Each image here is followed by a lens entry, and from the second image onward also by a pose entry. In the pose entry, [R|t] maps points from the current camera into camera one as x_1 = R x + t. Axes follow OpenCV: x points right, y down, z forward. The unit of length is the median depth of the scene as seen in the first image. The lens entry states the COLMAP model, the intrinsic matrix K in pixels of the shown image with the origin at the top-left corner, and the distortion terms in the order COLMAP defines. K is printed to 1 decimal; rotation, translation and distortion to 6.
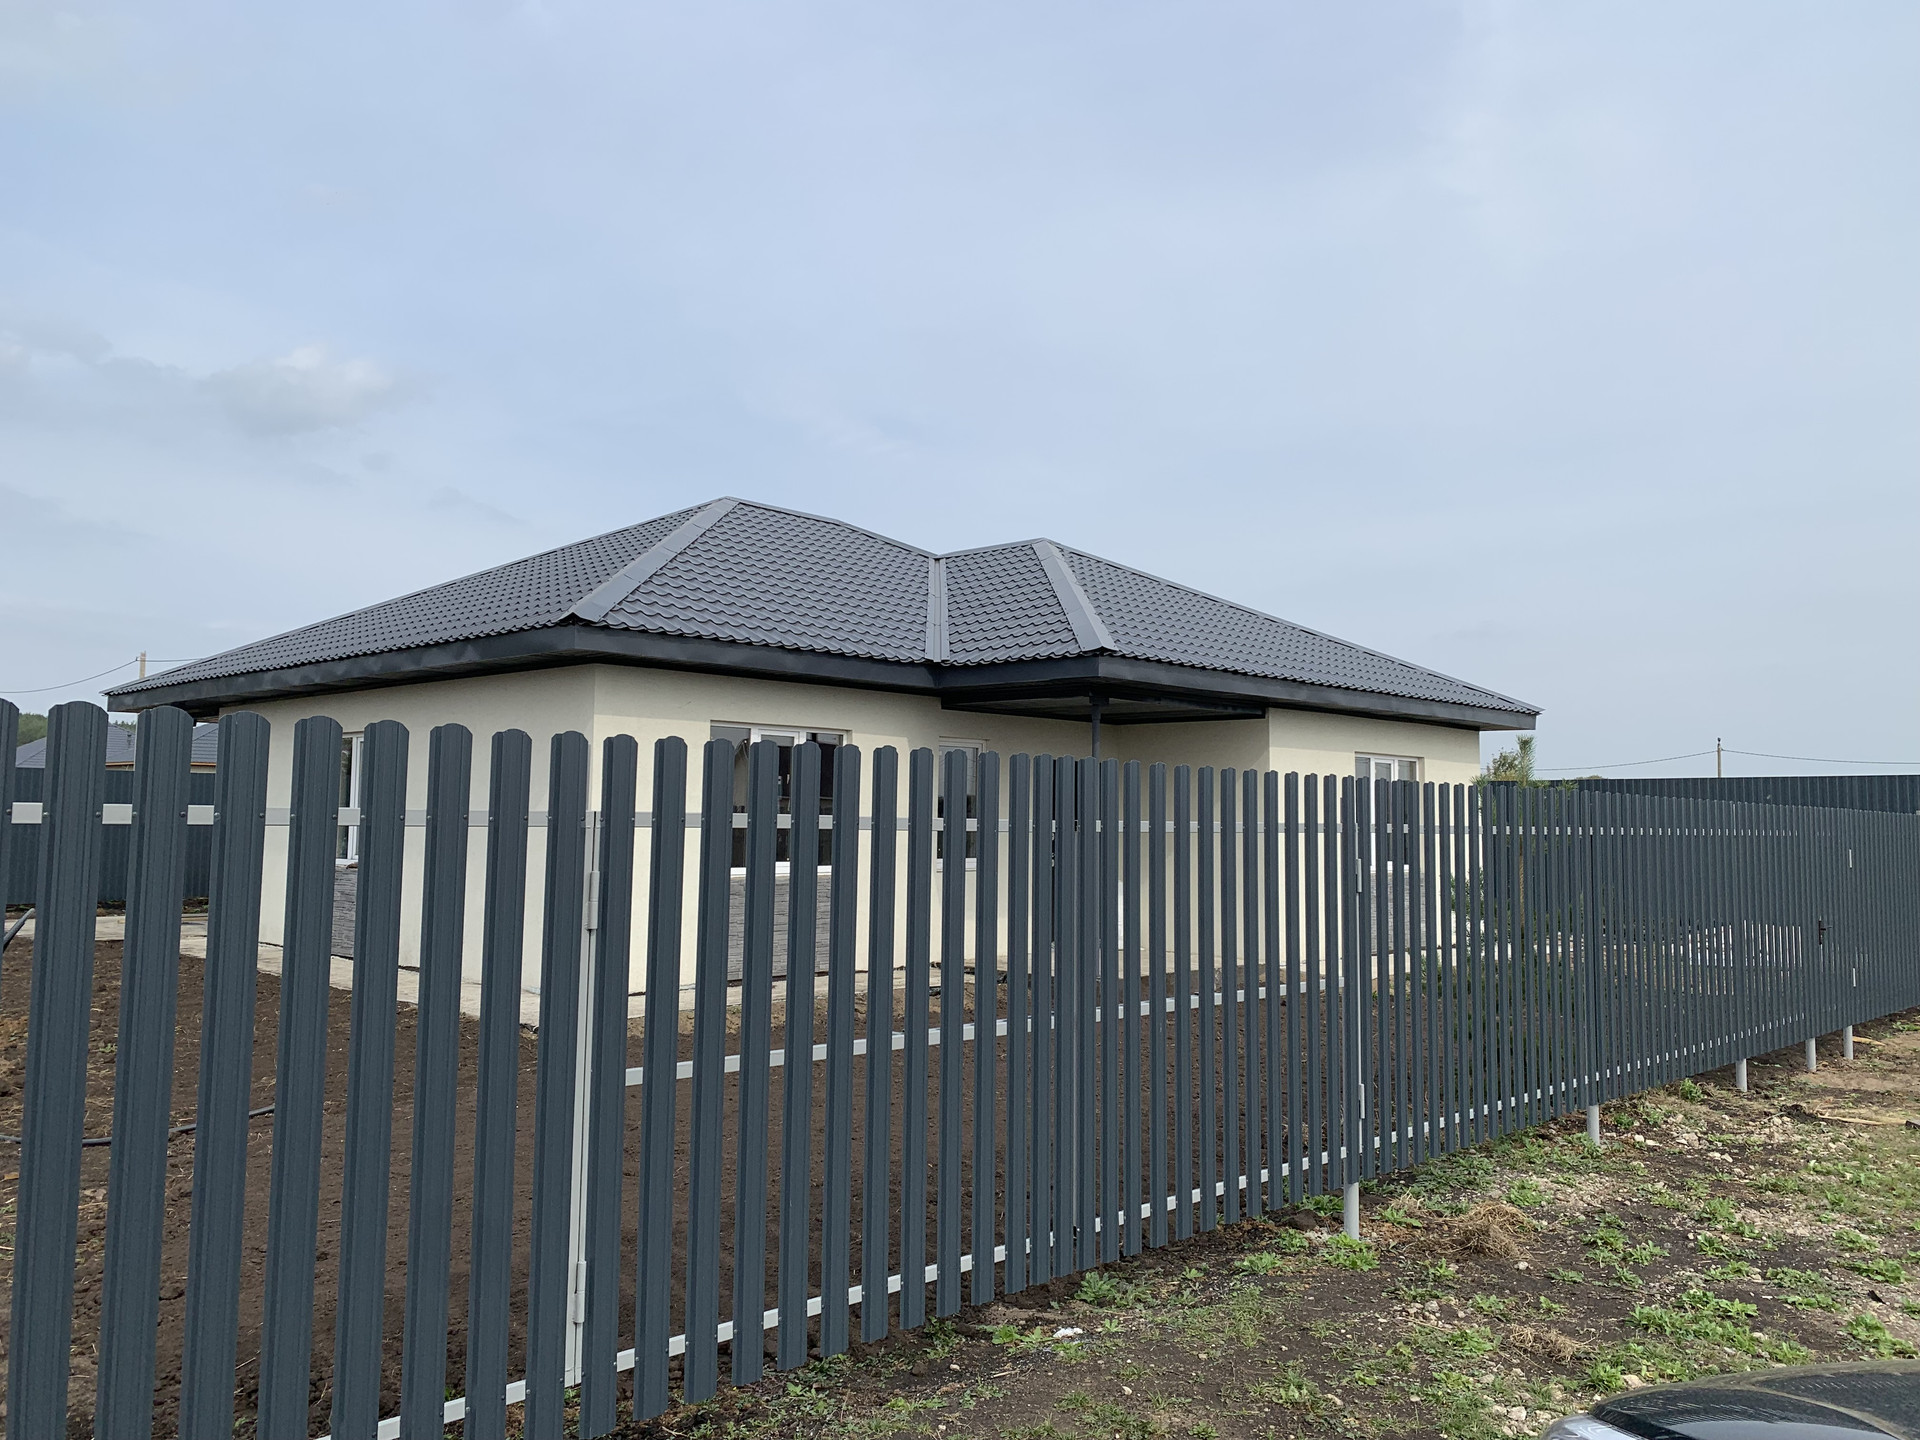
lens RADIAL K [[1472.5, 0, 970.7], [0, 1472.5, 712.0], [0, 0, 1]] dist [0.049109, -0.049369]
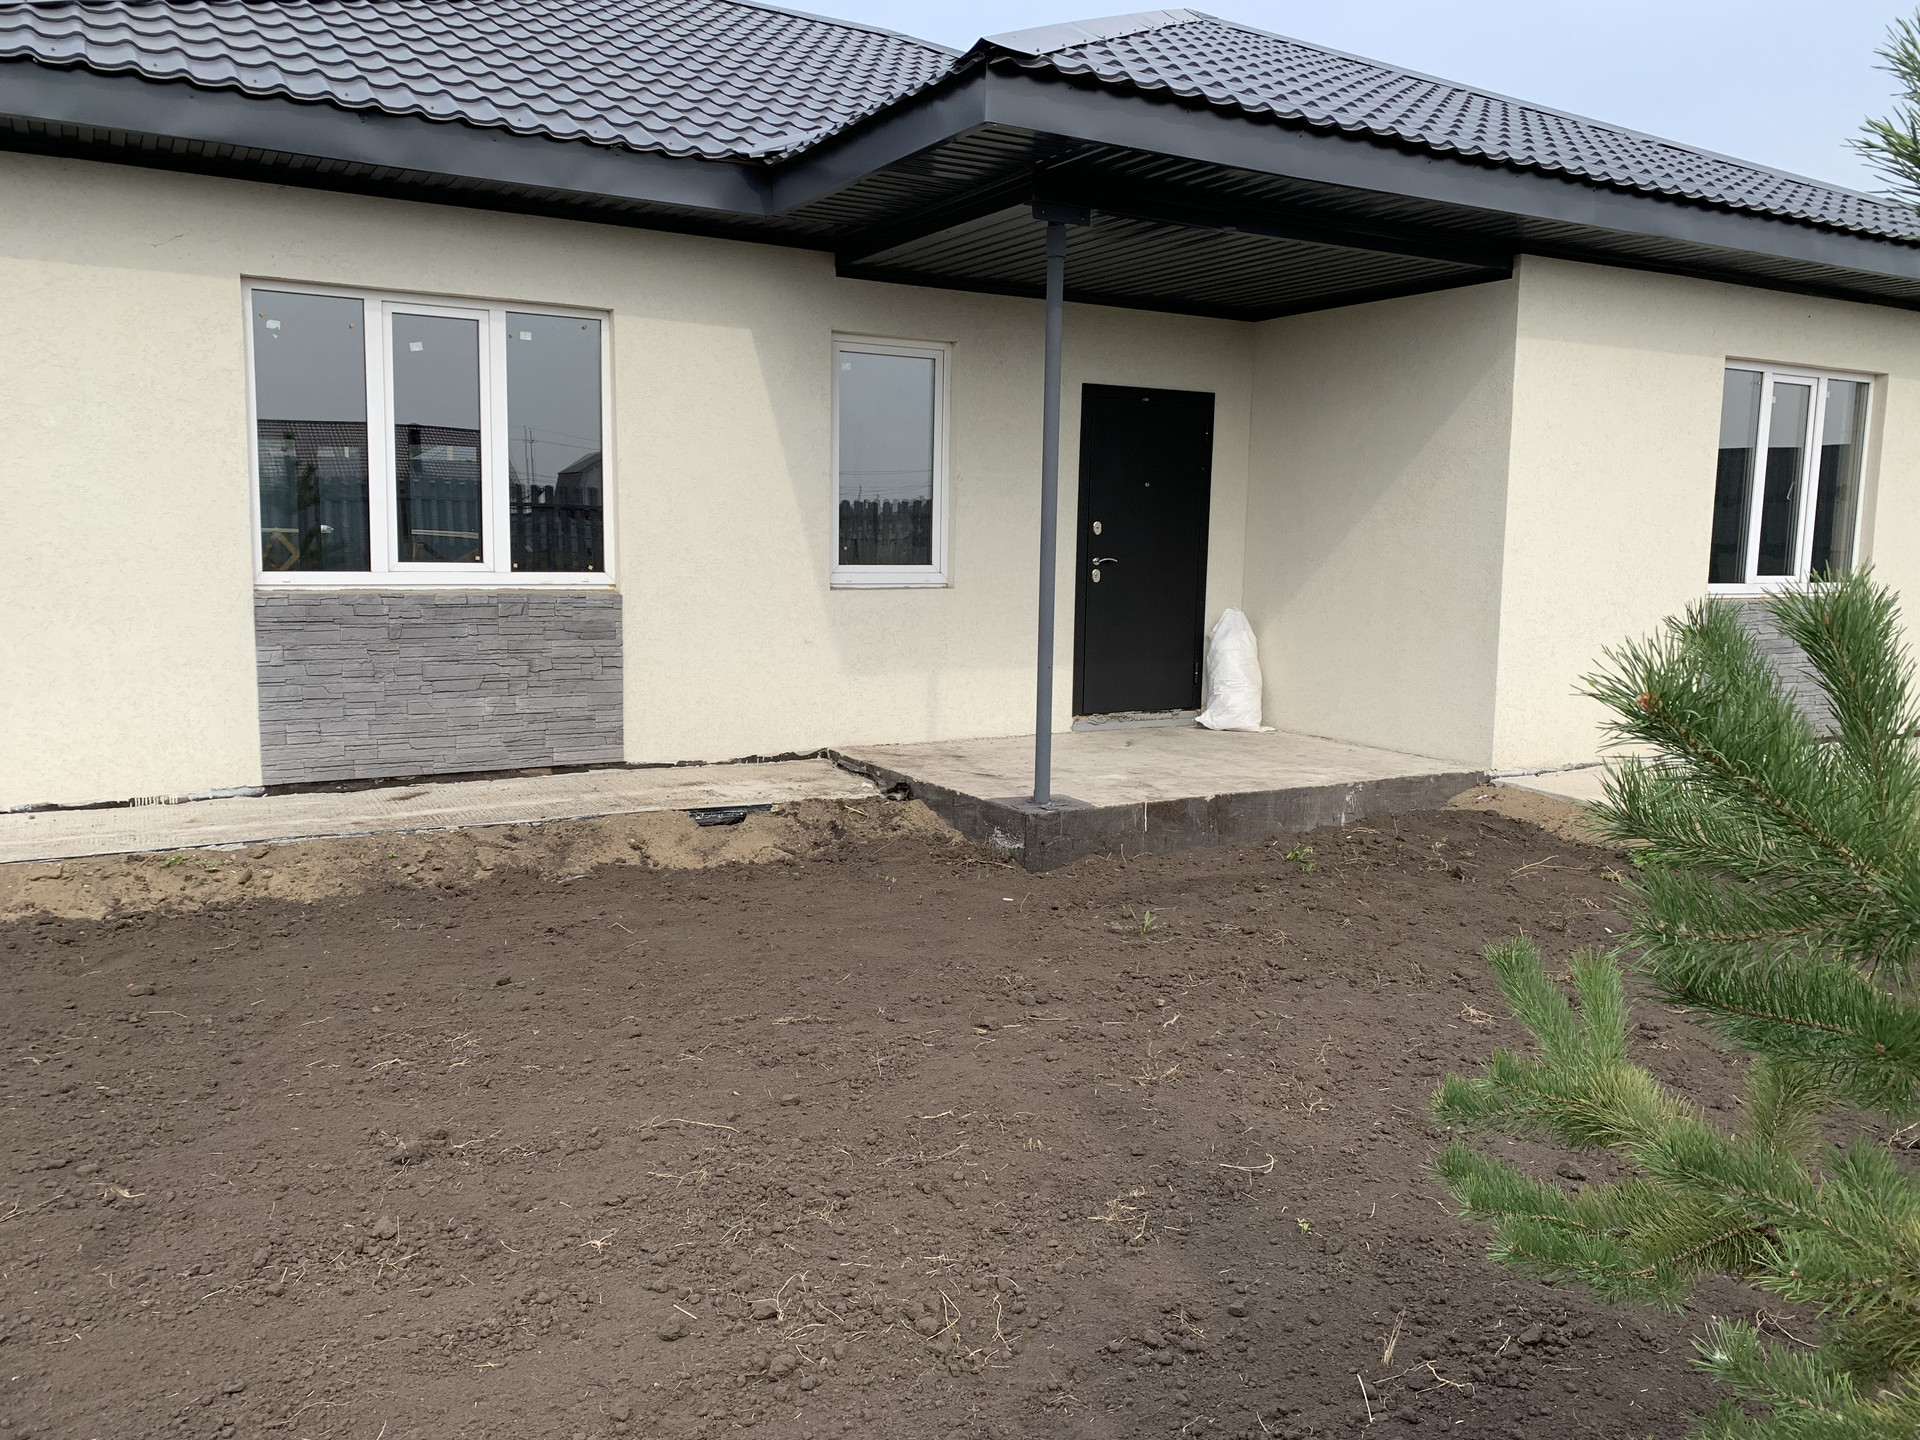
lens RADIAL K [[1472.5, 0, 963.8], [0, 1472.5, 727.7], [0, 0, 1]] dist [0.049109, -0.049369]
pose [[0.961386, 0.039812, -0.272310, 0.201575], [0.016083, 0.979662, 0.200009, 0.059100], [0.274734, -0.196665, 0.941193, 0.564666]]
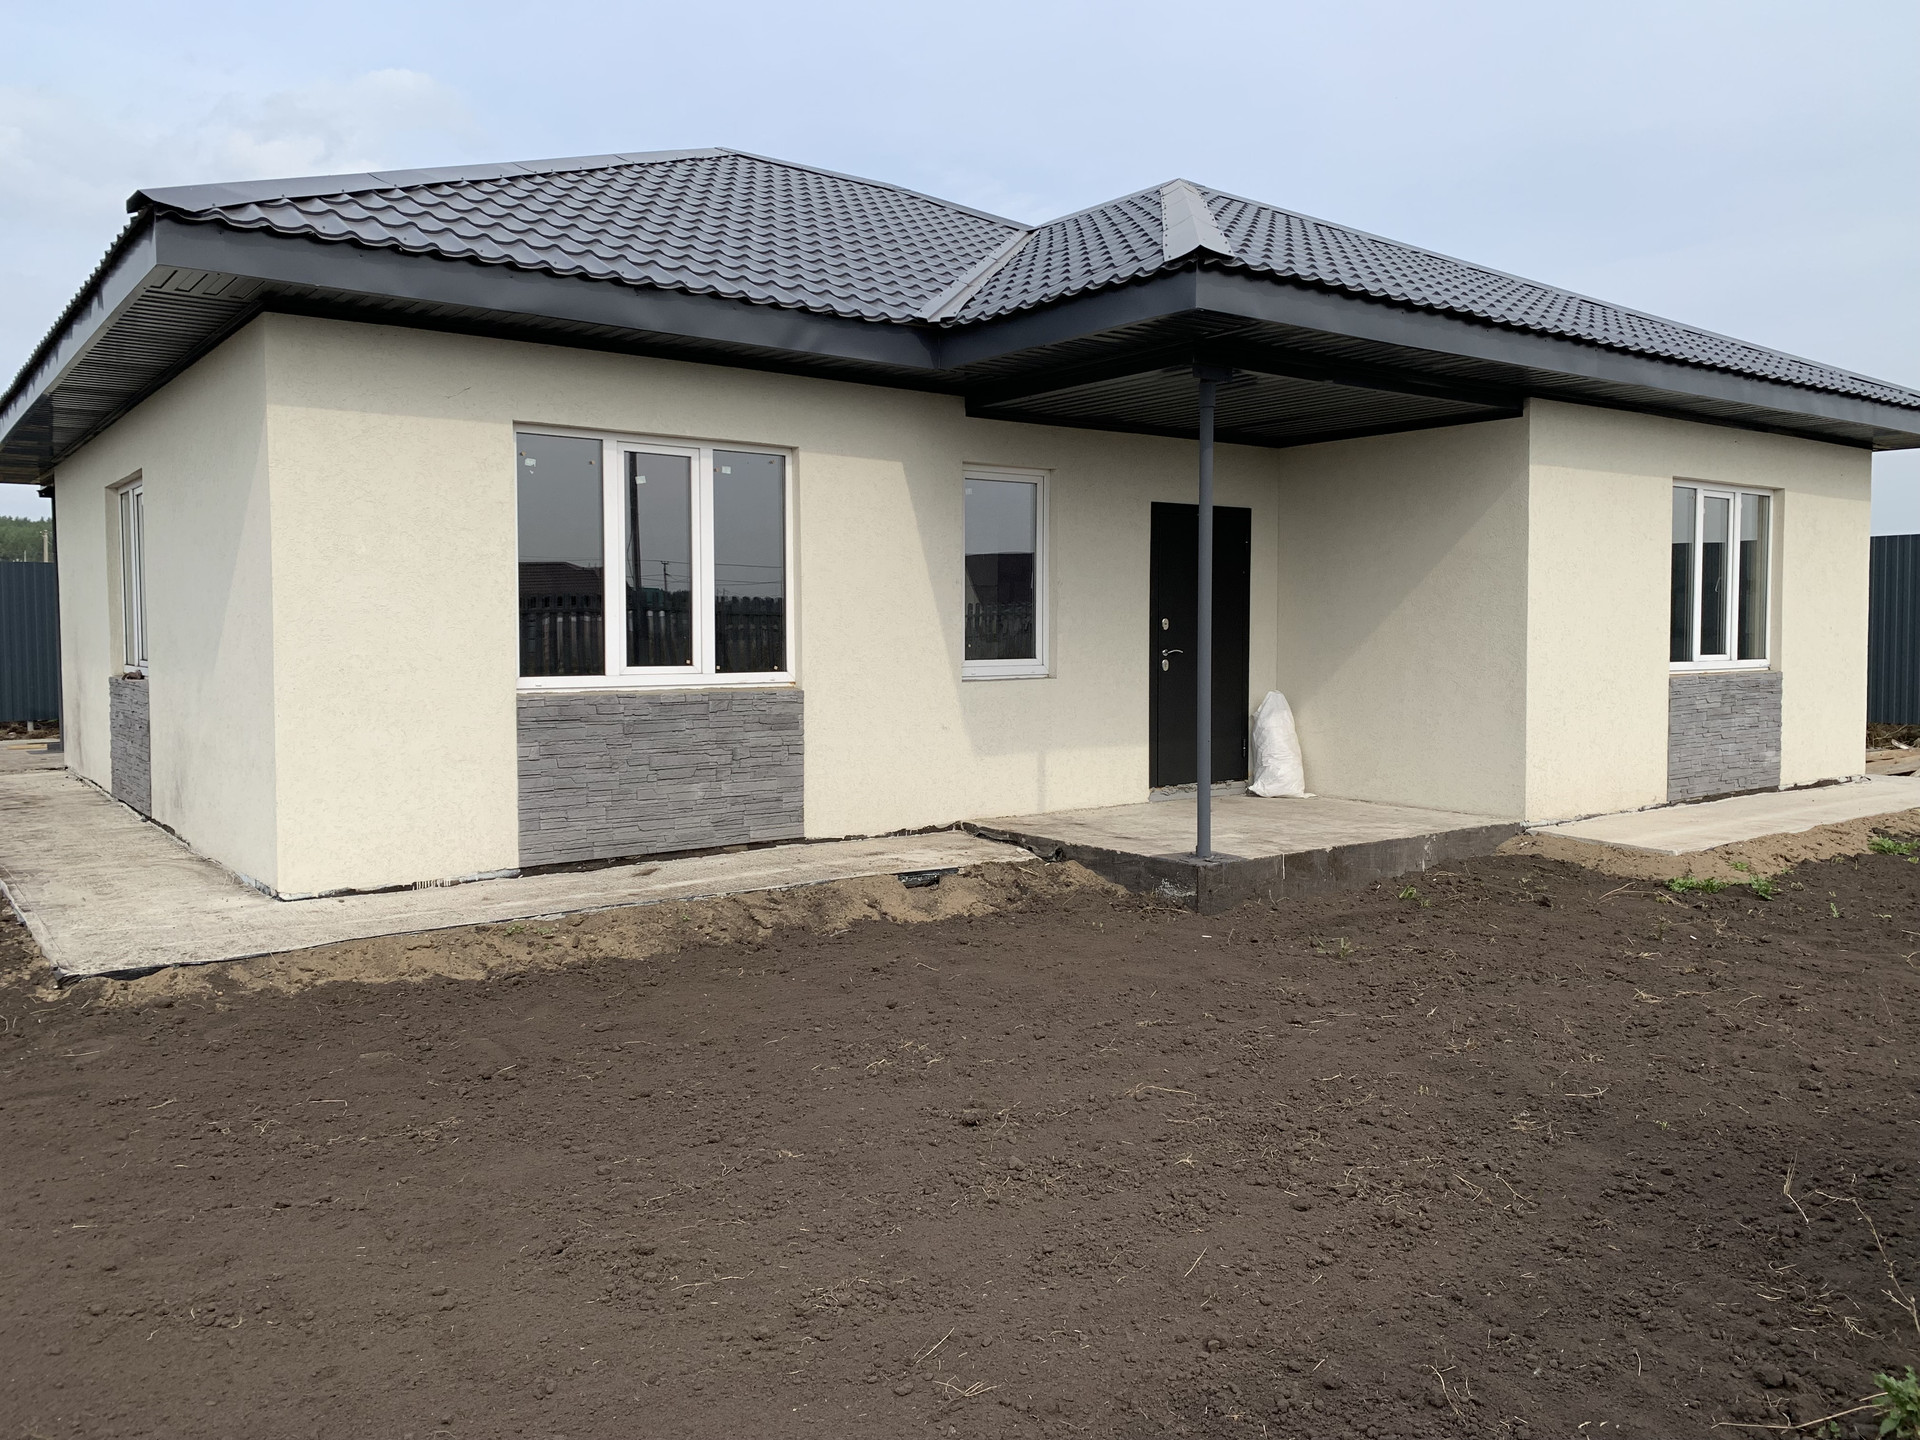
lens RADIAL K [[1472.5, 0, 968.7], [0, 1472.5, 696.6], [0, 0, 1]] dist [0.049109, -0.049369]
pose [[0.987882, -0.006880, -0.155053, 0.087369], [0.025478, 0.992653, 0.118286, 0.048457], [0.153100, -0.120803, 0.980799, 0.448486]]
